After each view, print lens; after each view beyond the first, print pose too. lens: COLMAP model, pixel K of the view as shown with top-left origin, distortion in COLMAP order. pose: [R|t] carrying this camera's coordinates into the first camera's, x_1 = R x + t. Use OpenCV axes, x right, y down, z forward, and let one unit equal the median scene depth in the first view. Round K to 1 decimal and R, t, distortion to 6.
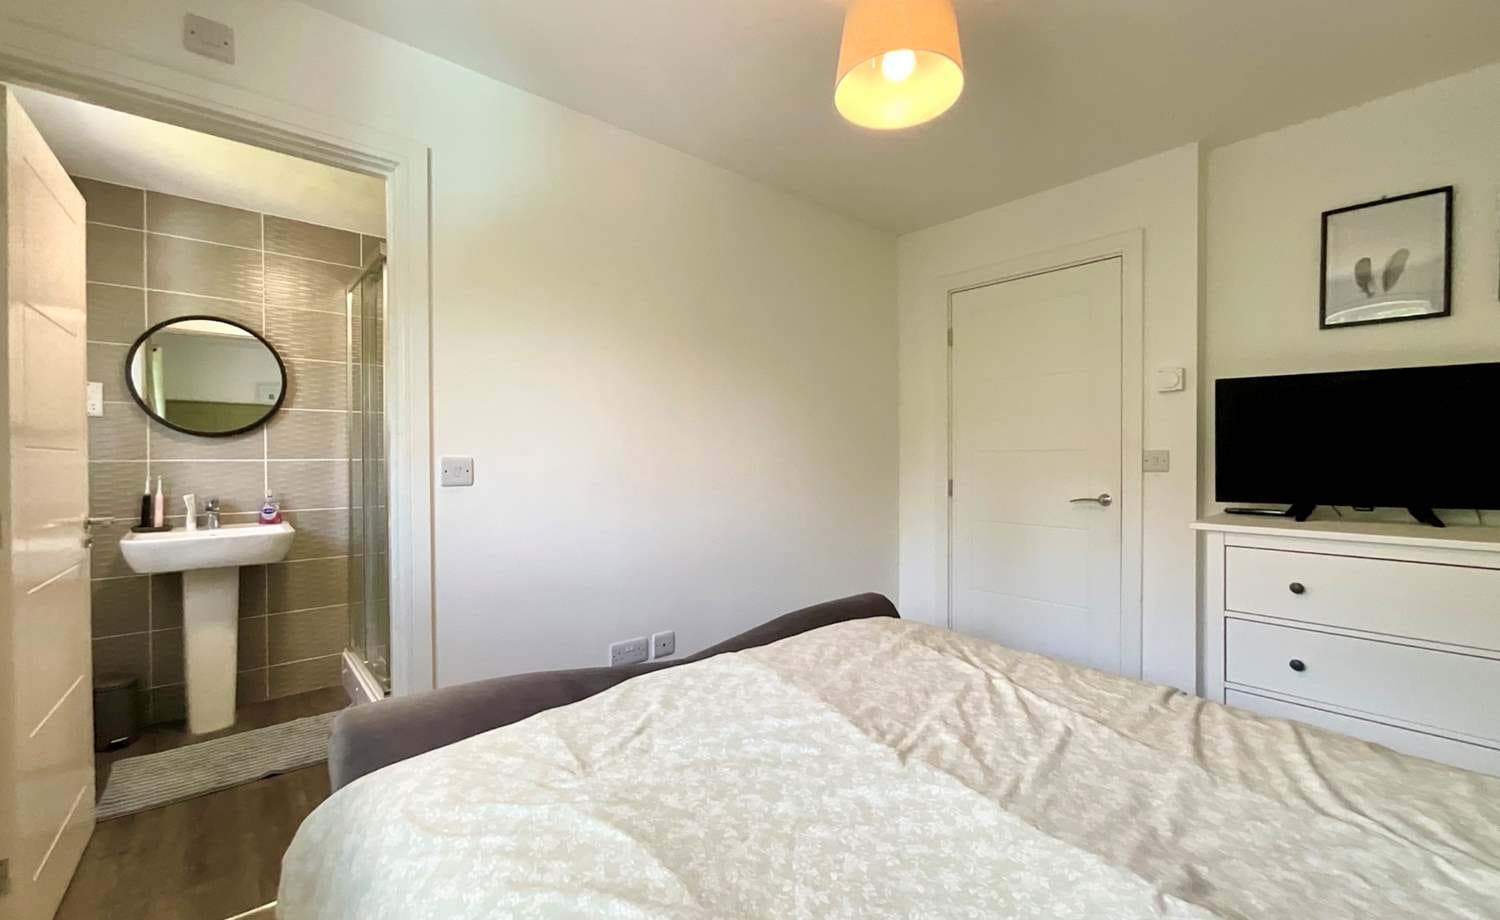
lens RADIAL K [[611.4, 0, 751.8], [0, 611.4, 457.5], [0, 0, 1]] dist [-0.003353, 0.000159]
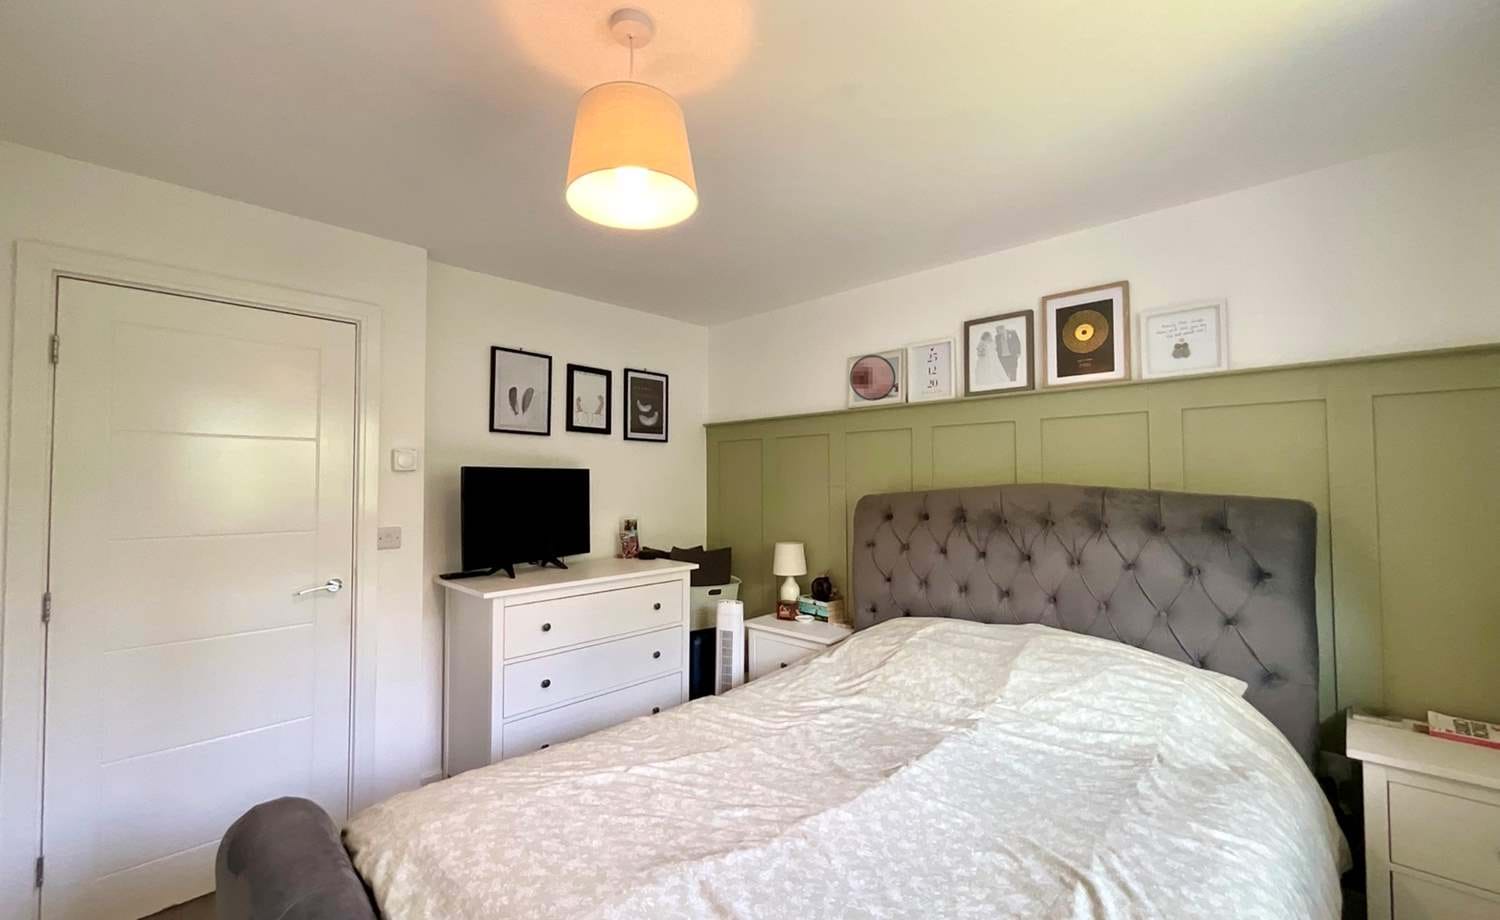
lens RADIAL K [[611.4, 0, 741.6], [0, 611.4, 451.4], [0, 0, 1]] dist [-0.003353, 0.000159]
pose [[-0.092372, 0.053854, 0.994267, -0.881259], [0.006689, 0.998547, -0.053464, -0.172192], [-0.995702, 0.001712, -0.092598, 1.095680]]
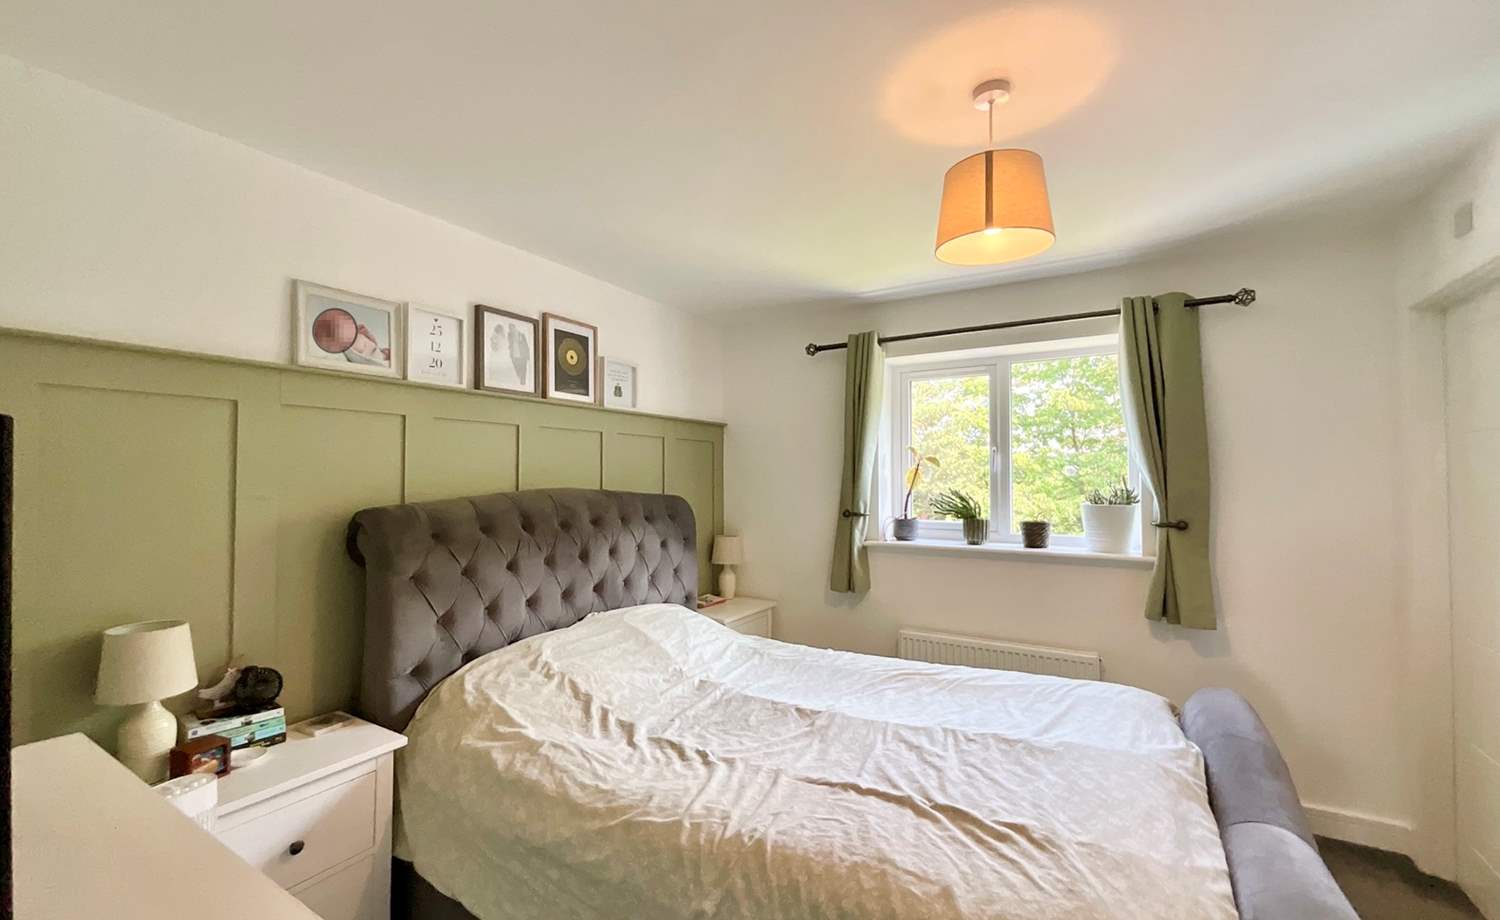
lens RADIAL K [[611.4, 0, 755.9], [0, 611.4, 471.8], [0, 0, 1]] dist [-0.003353, 0.000159]
pose [[-0.949888, 0.003407, -0.312571, 1.188757], [0.005492, 0.999968, -0.005792, -0.214582], [0.312542, -0.007218, -0.949877, 2.280656]]
